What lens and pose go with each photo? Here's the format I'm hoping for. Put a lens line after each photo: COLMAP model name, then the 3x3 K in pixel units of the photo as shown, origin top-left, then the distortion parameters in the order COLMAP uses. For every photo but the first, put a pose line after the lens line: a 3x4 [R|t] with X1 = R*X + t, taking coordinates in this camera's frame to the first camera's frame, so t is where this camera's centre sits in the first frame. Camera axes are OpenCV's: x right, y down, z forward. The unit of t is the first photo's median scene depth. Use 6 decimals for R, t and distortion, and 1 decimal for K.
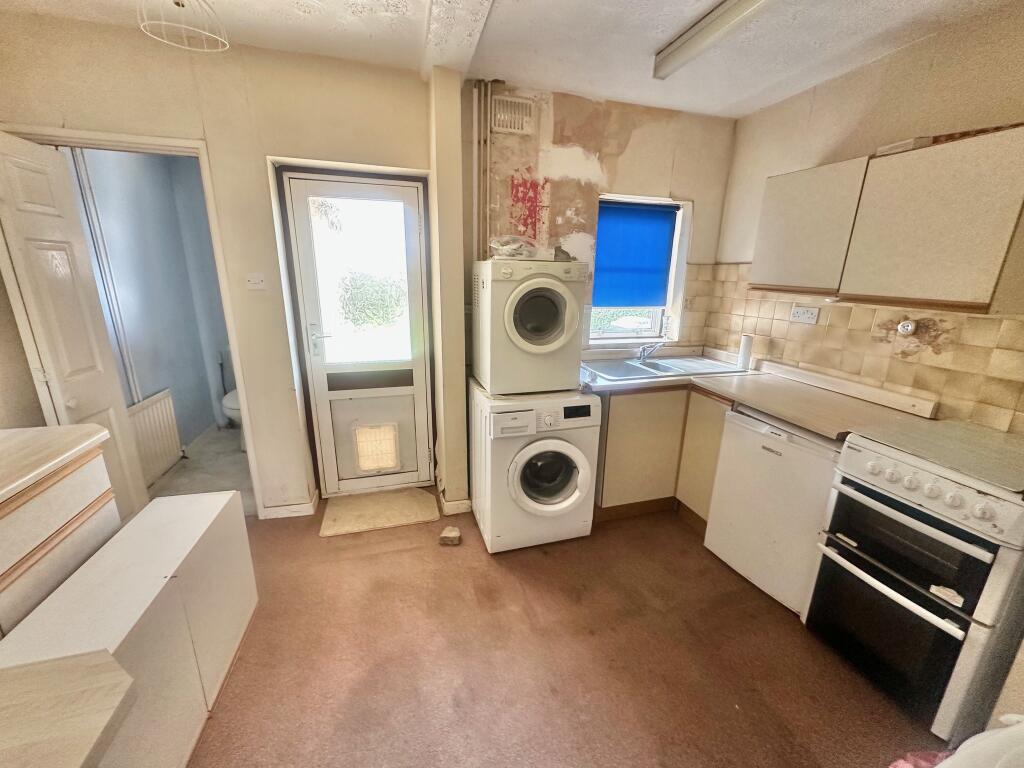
lens RADIAL K [[407.4, 0, 512.0], [0, 407.4, 384.0], [0, 0, 1]] dist [-0.000593, -0.000079]
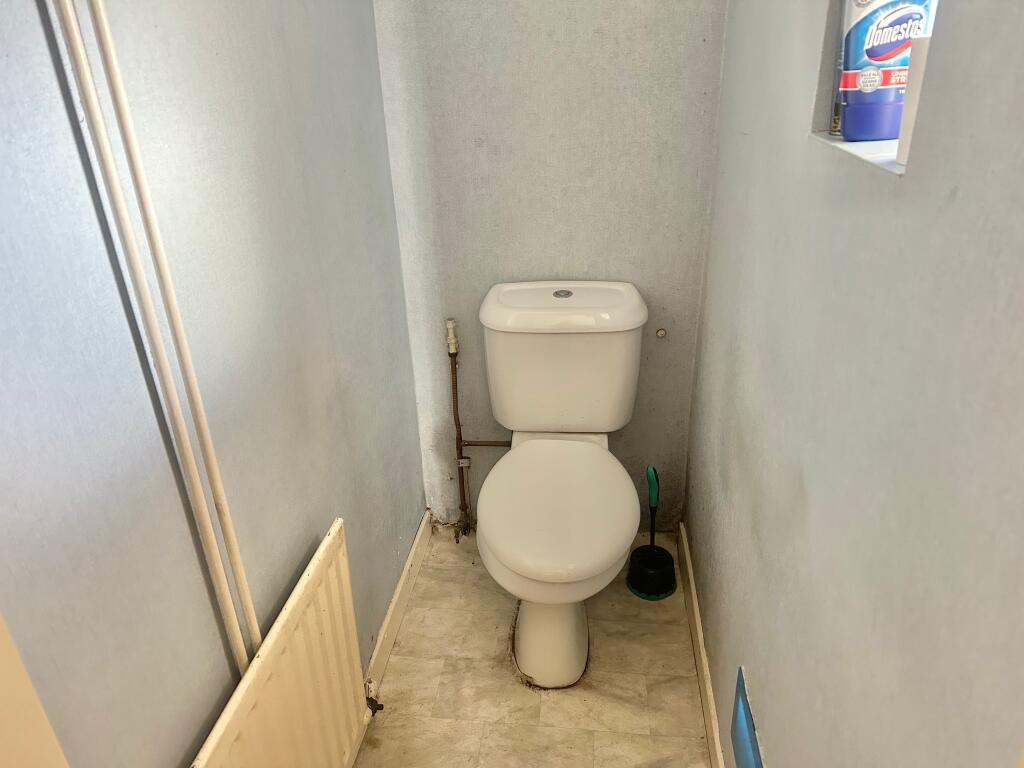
lens RADIAL K [[703.5, 0, 512.0], [0, 703.5, 384.0], [0, 0, 1]] dist [-0.000146, -0.000066]
pose [[0.918916, 0.114804, -0.377376, -0.275107], [-0.048885, 0.982479, 0.179849, -0.076773], [0.391411, -0.146819, 0.908428, 0.307342]]
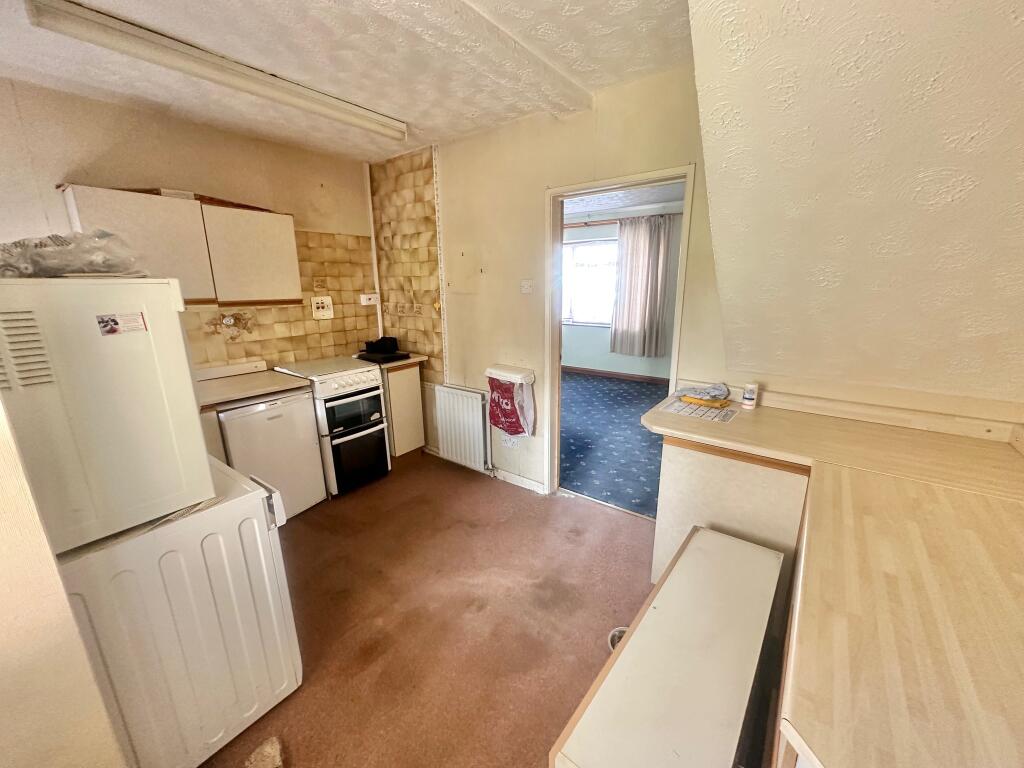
lens RADIAL K [[407.4, 0, 512.0], [0, 407.4, 384.0], [0, 0, 1]] dist [-0.000593, -0.000079]
pose [[-0.599924, -0.208573, 0.772391, -0.913419], [0.211957, 0.889490, 0.404823, -0.336453], [-0.771469, 0.406577, -0.489418, 1.077437]]
